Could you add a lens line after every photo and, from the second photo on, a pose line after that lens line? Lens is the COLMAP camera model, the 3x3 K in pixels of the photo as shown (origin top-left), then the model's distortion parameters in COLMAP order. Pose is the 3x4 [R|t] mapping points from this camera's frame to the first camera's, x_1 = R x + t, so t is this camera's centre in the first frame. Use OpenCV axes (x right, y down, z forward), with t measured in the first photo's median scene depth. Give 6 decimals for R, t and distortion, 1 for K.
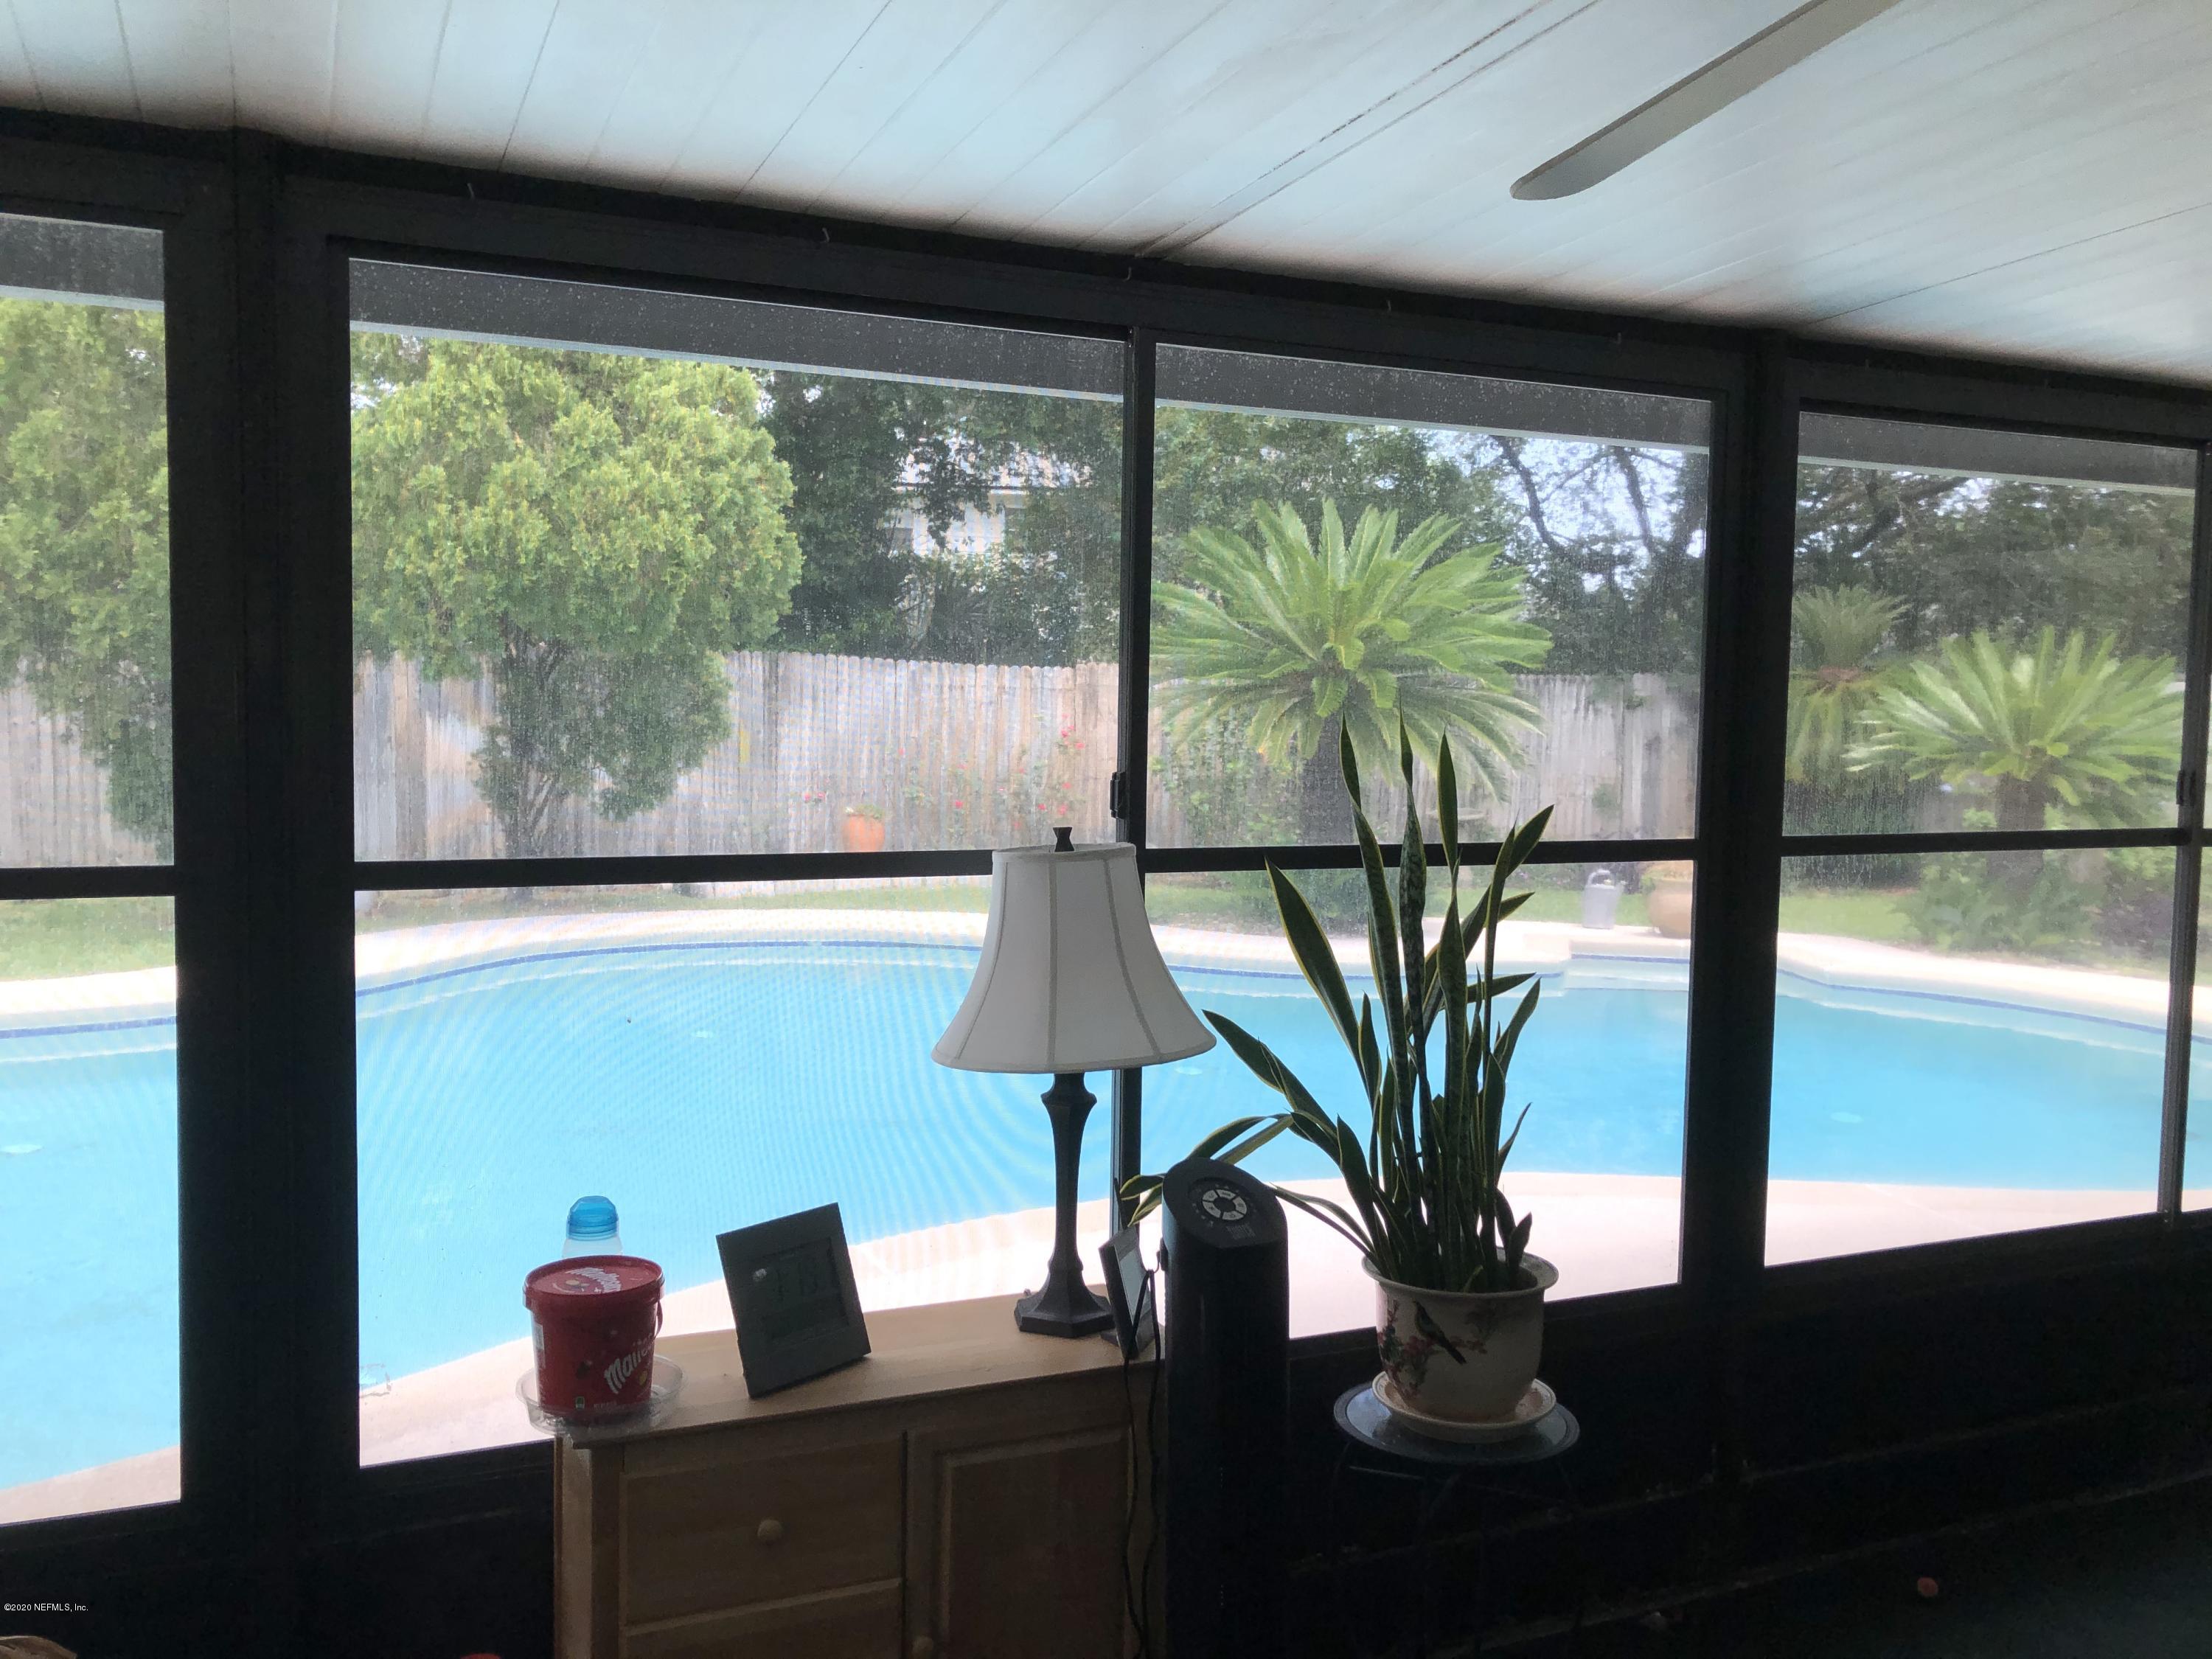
lens RADIAL K [[1860.2, 0, 1106.0], [0, 1860.2, 829.5], [0, 0, 1]] dist [0.042310, -0.031959]
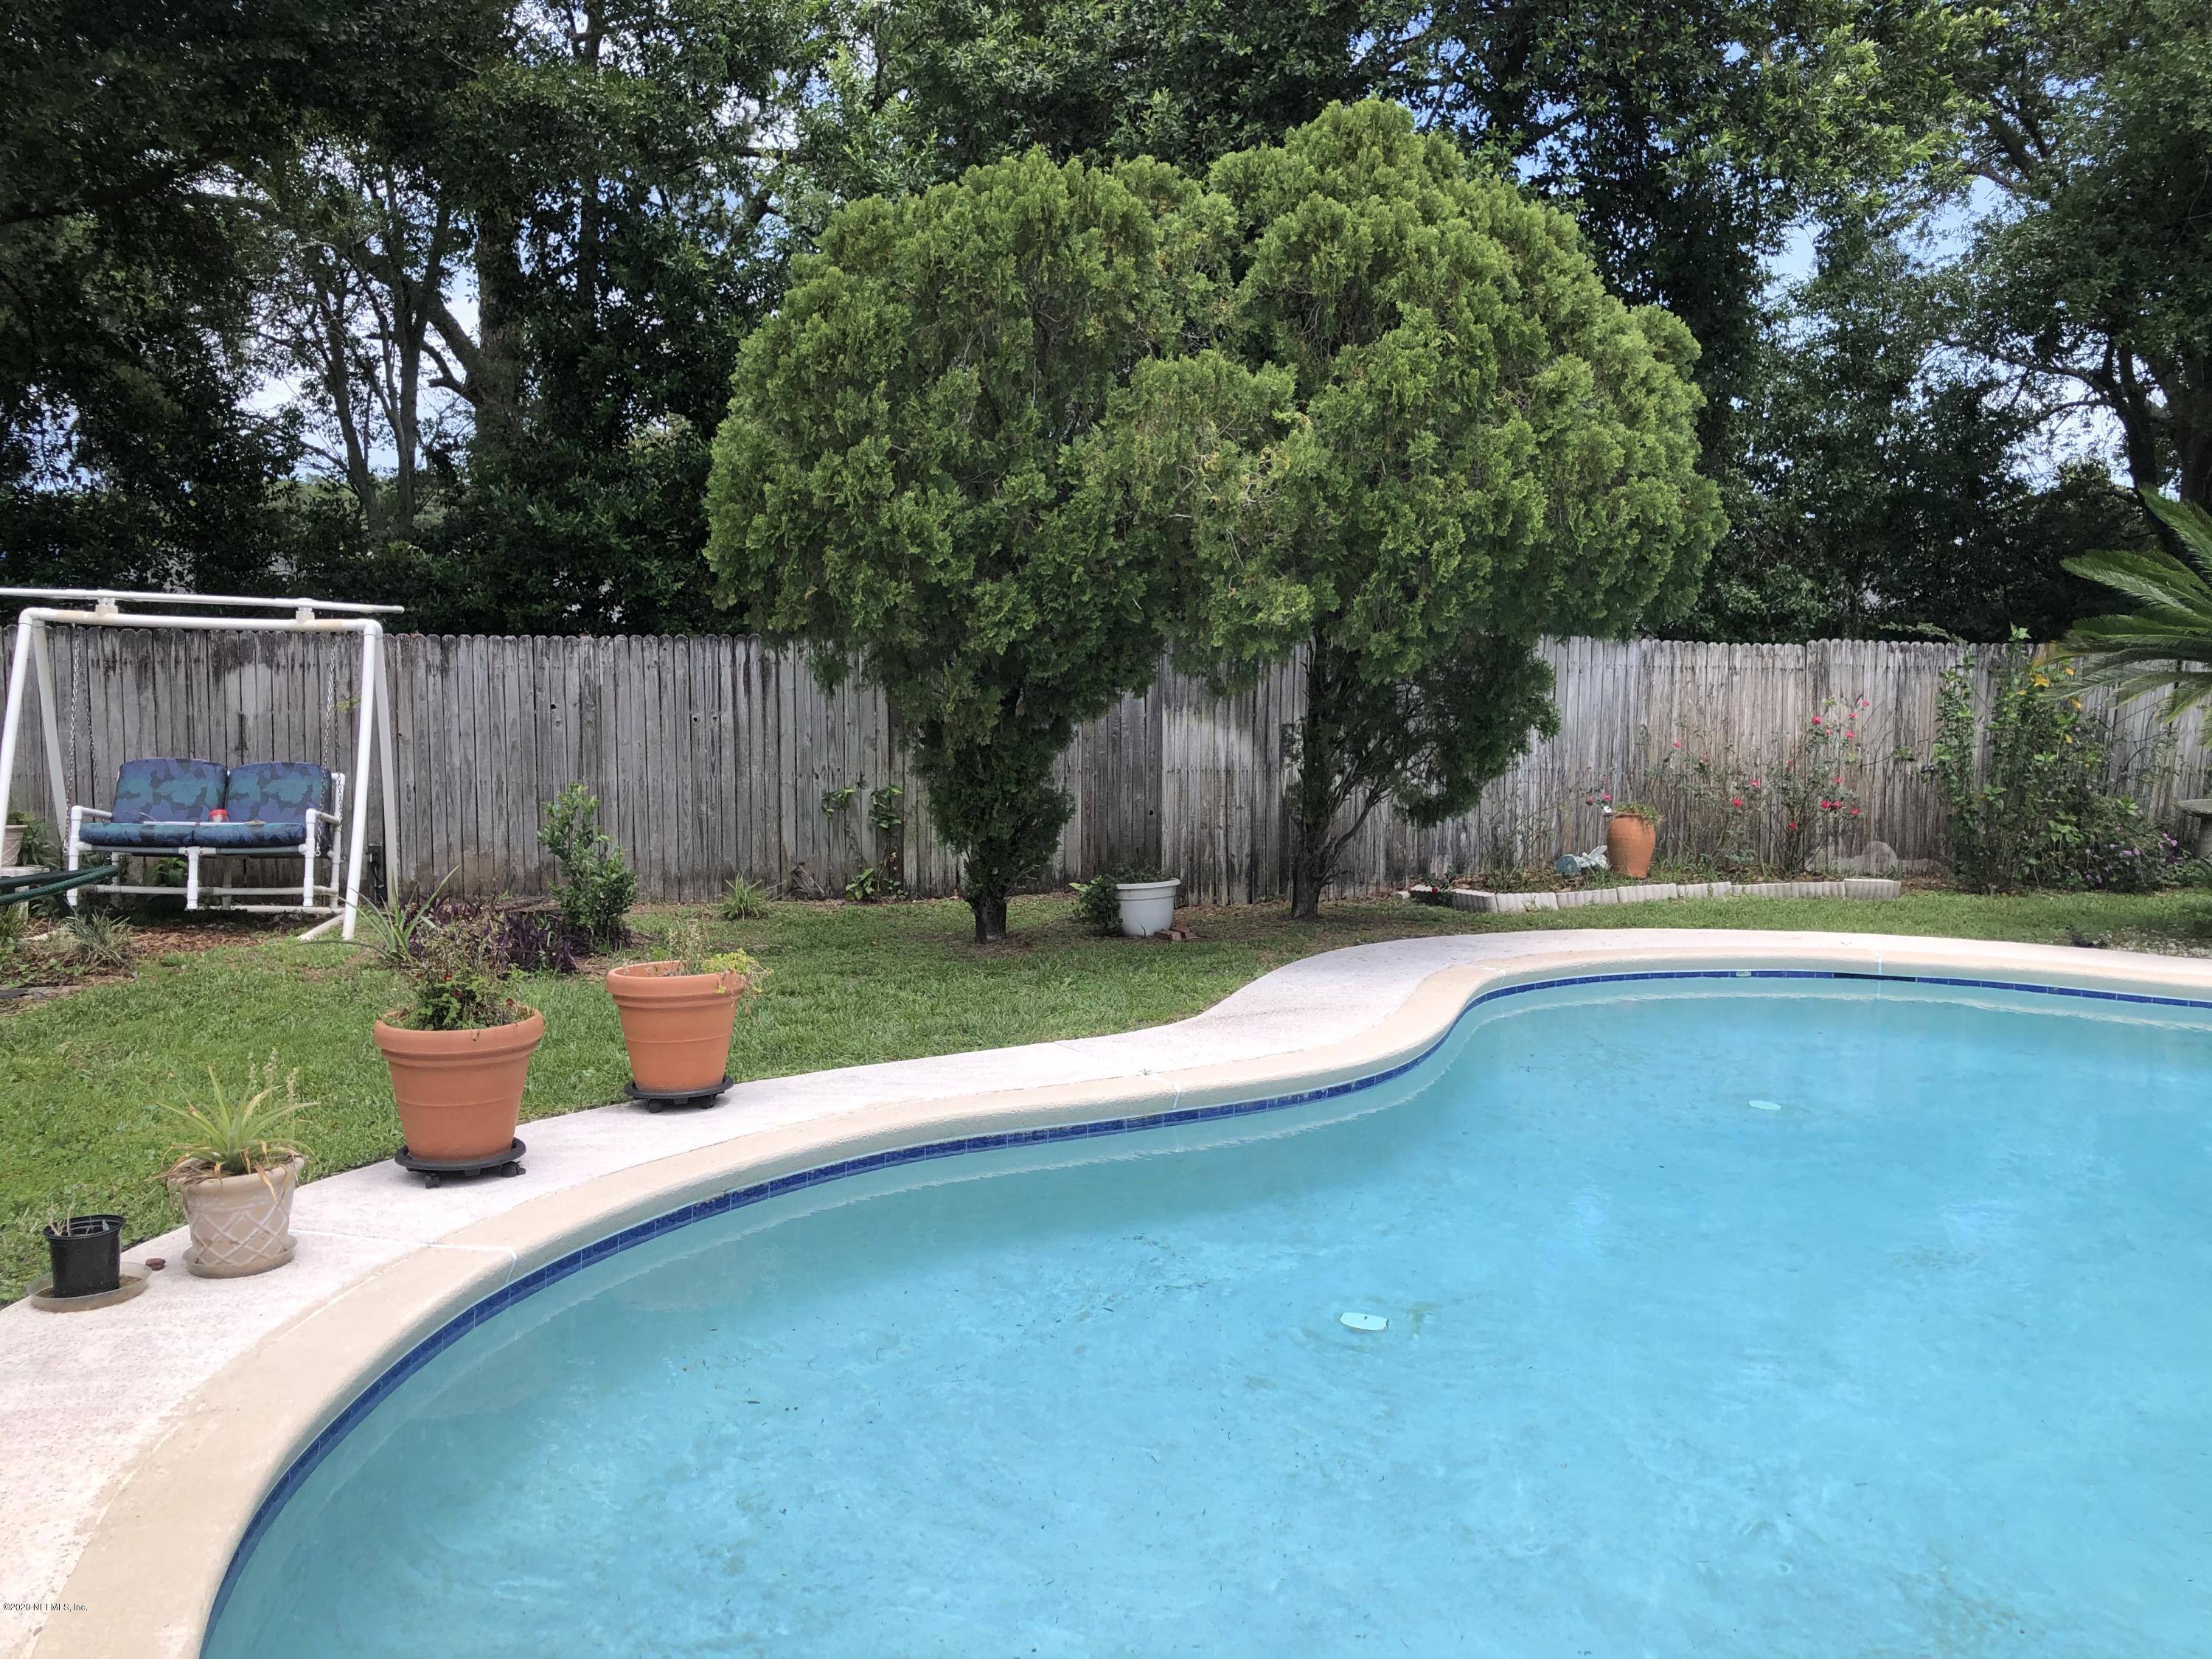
lens RADIAL K [[1860.2, 0, 1106.0], [0, 1860.2, 829.5], [0, 0, 1]] dist [0.042310, -0.031959]
pose [[0.999936, -0.003930, -0.010605, -0.353821], [0.004209, 0.999641, 0.026451, -0.024264], [0.010497, -0.026494, 0.999594, 0.099642]]
